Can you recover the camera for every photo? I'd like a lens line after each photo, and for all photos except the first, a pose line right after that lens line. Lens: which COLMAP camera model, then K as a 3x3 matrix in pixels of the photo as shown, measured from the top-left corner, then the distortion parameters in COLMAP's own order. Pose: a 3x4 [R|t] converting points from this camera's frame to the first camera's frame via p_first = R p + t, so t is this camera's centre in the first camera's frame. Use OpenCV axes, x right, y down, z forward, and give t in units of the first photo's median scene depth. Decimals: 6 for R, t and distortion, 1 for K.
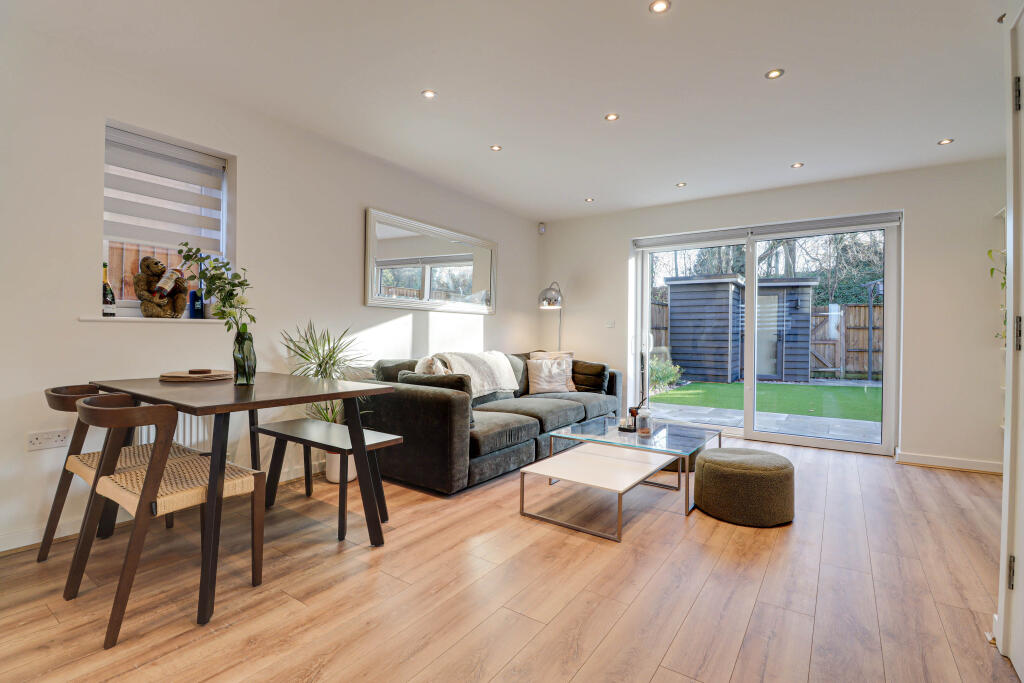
lens RADIAL K [[476.1, 0, 510.3], [0, 476.1, 335.2], [0, 0, 1]] dist [0.004234, -0.012367]
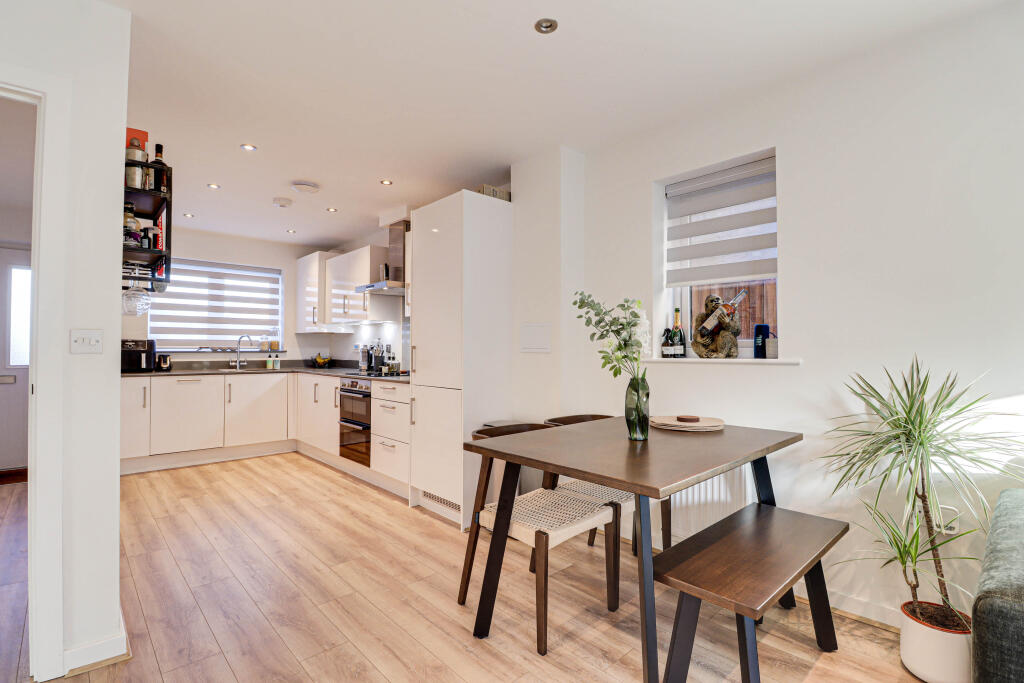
lens RADIAL K [[480.9, 0, 508.7], [0, 480.9, 342.6], [0, 0, 1]] dist [0.001946, -0.013944]
pose [[-0.218943, -0.027193, -0.975359, 0.178889], [-0.005919, 0.999630, -0.026541, -0.023949], [0.975720, -0.000038, -0.219023, 0.498711]]
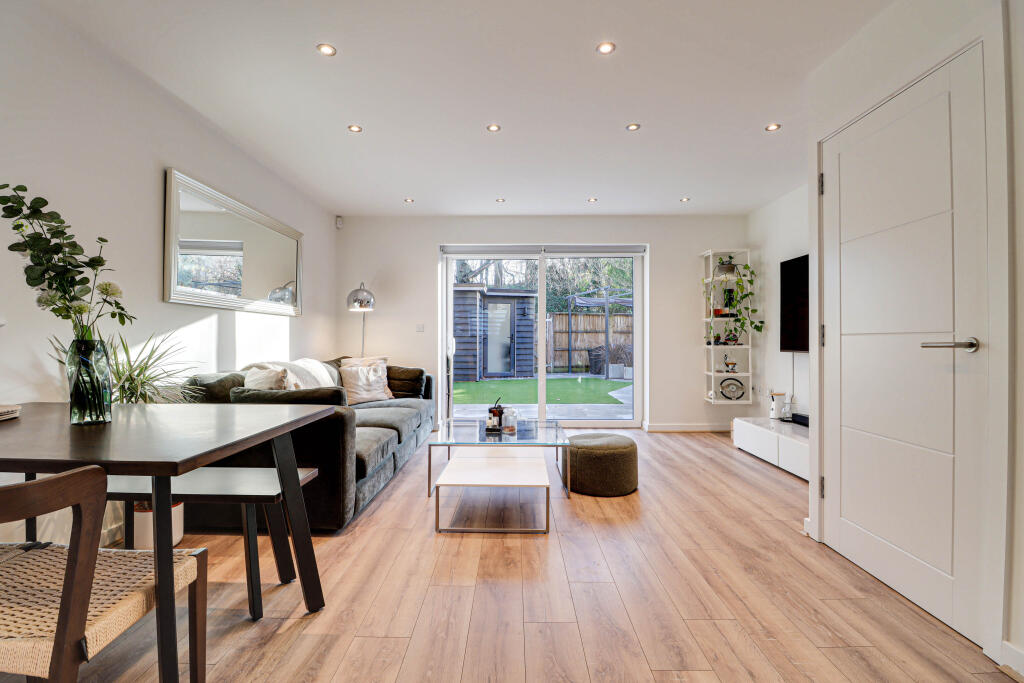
lens RADIAL K [[476.1, 0, 510.3], [0, 476.1, 335.2], [0, 0, 1]] dist [0.004234, -0.012367]
pose [[0.827010, -0.004730, 0.562168, -0.236405], [0.009113, 0.999946, -0.004992, -0.002008], [-0.562114, 0.009251, 0.827008, 0.088935]]
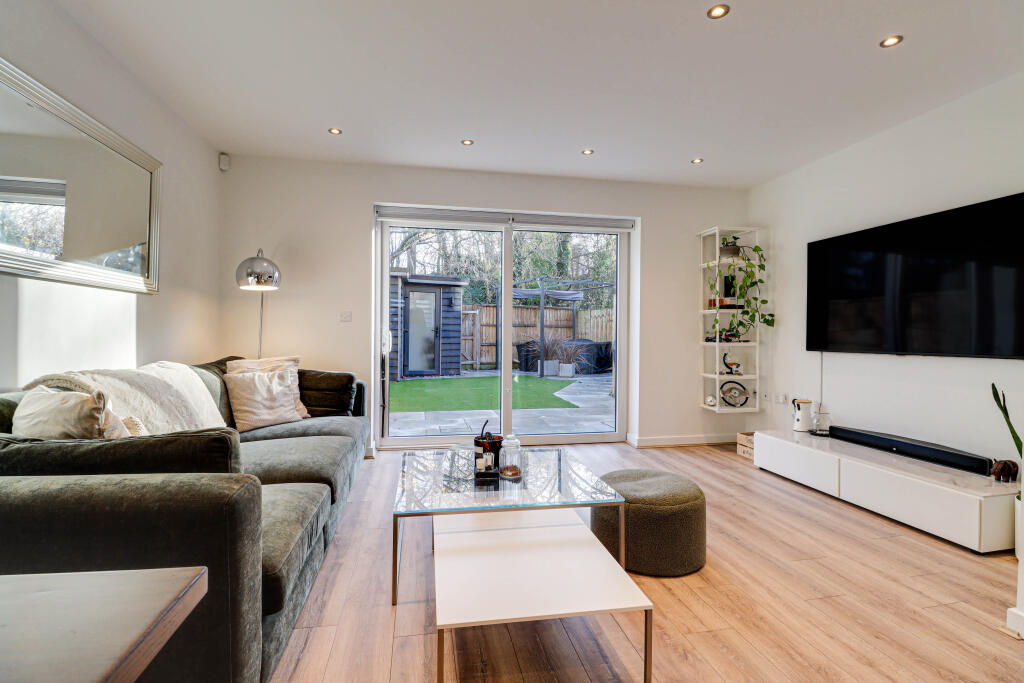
lens RADIAL K [[476.1, 0, 510.3], [0, 476.1, 335.2], [0, 0, 1]] dist [0.004234, -0.012367]
pose [[0.700074, -0.006697, 0.714039, -0.159713], [0.000698, 0.999962, 0.008694, -0.001511], [-0.714070, -0.005588, 0.700052, 0.390219]]
